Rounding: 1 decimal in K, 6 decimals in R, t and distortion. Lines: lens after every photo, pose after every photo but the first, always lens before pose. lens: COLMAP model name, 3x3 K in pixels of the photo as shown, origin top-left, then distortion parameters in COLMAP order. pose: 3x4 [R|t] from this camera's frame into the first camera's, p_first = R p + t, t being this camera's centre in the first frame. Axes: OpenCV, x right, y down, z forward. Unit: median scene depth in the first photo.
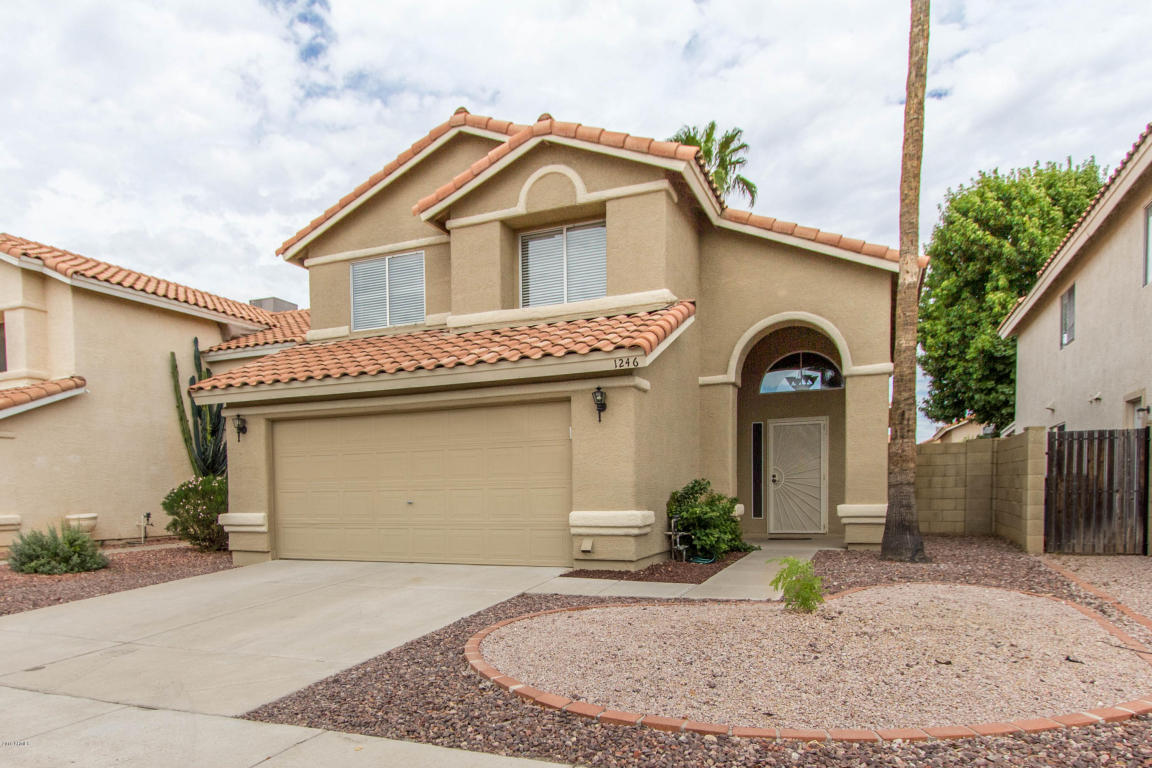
lens RADIAL K [[757.3, 0, 511.8], [0, 757.3, 528.1], [0, 0, 1]] dist [0.002646, 0.001889]
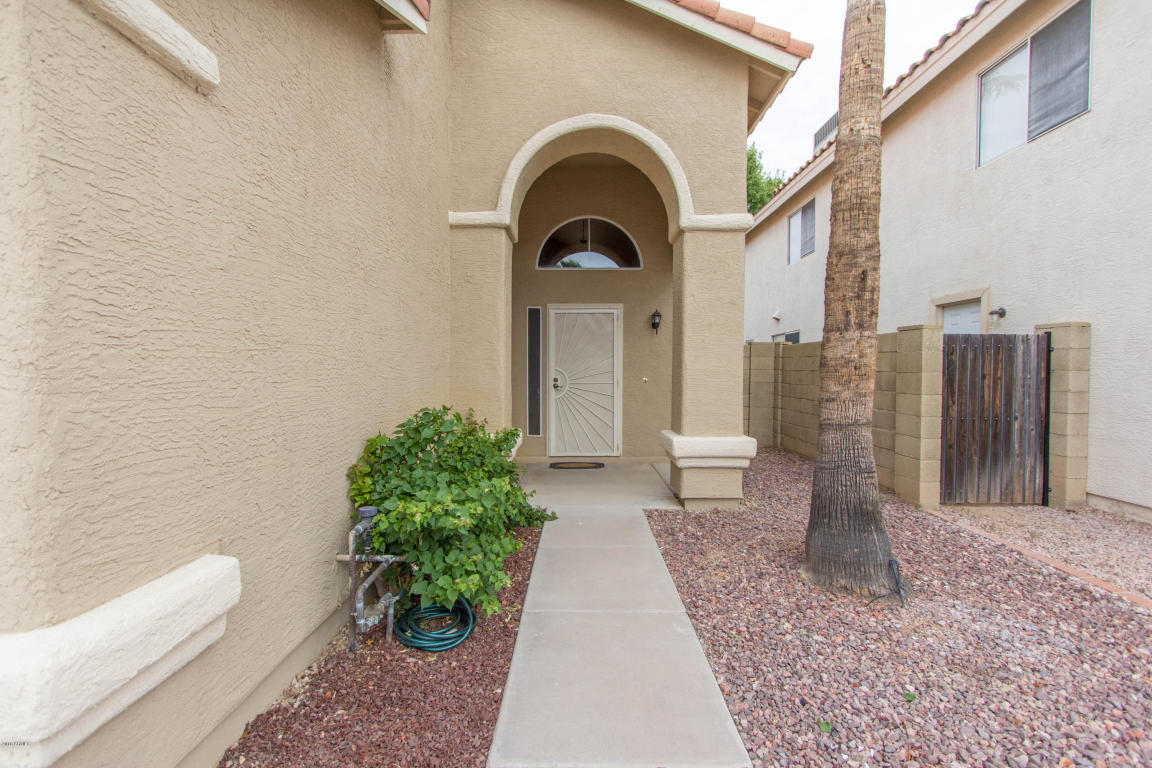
lens RADIAL K [[526.3, 0, 574.2], [0, 526.3, 384.5], [0, 0, 1]] dist [0.006892, -0.001960]
pose [[0.905984, 0.008372, 0.423229, 0.179429], [0.002513, 0.999680, -0.025154, -0.063719], [-0.423305, 0.023853, 0.905673, 0.654705]]
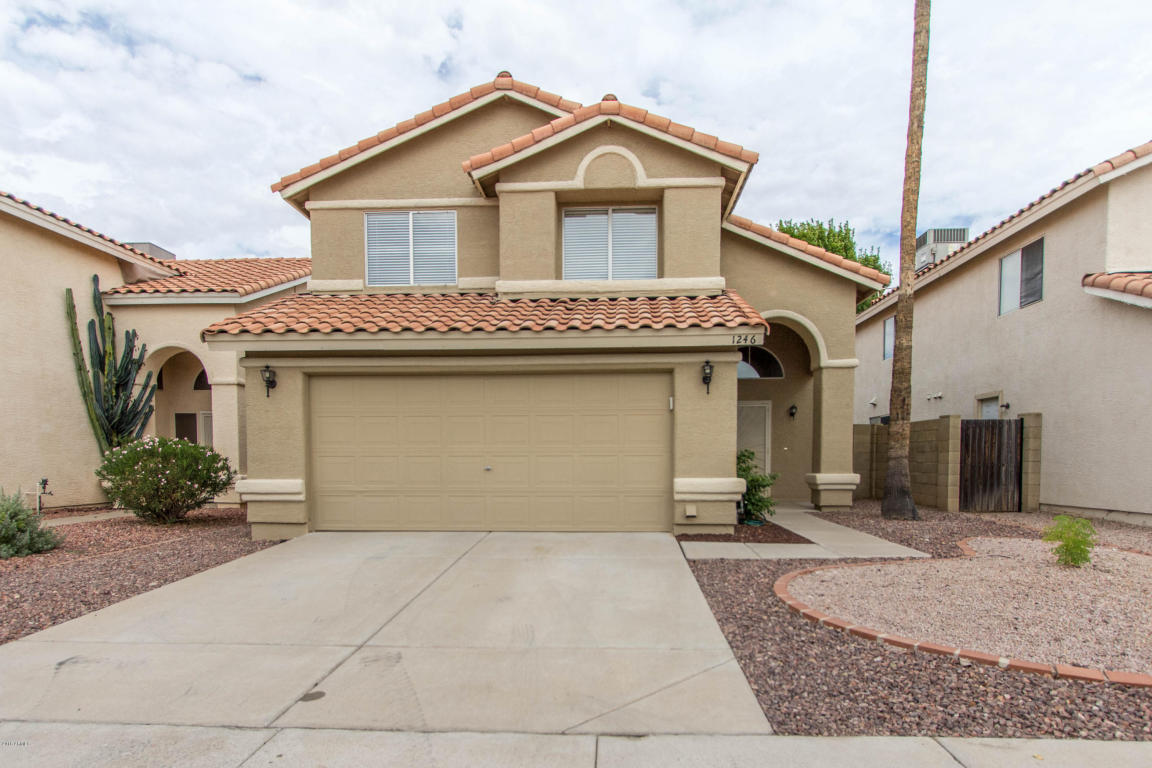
lens RADIAL K [[660.3, 0, 578.0], [0, 660.3, 492.2], [0, 0, 1]] dist [0.011983, -0.003306]
pose [[0.928936, -0.004155, 0.370216, -0.313576], [0.005548, 0.999981, -0.002699, -0.001103], [-0.370198, 0.004561, 0.928942, 0.166569]]
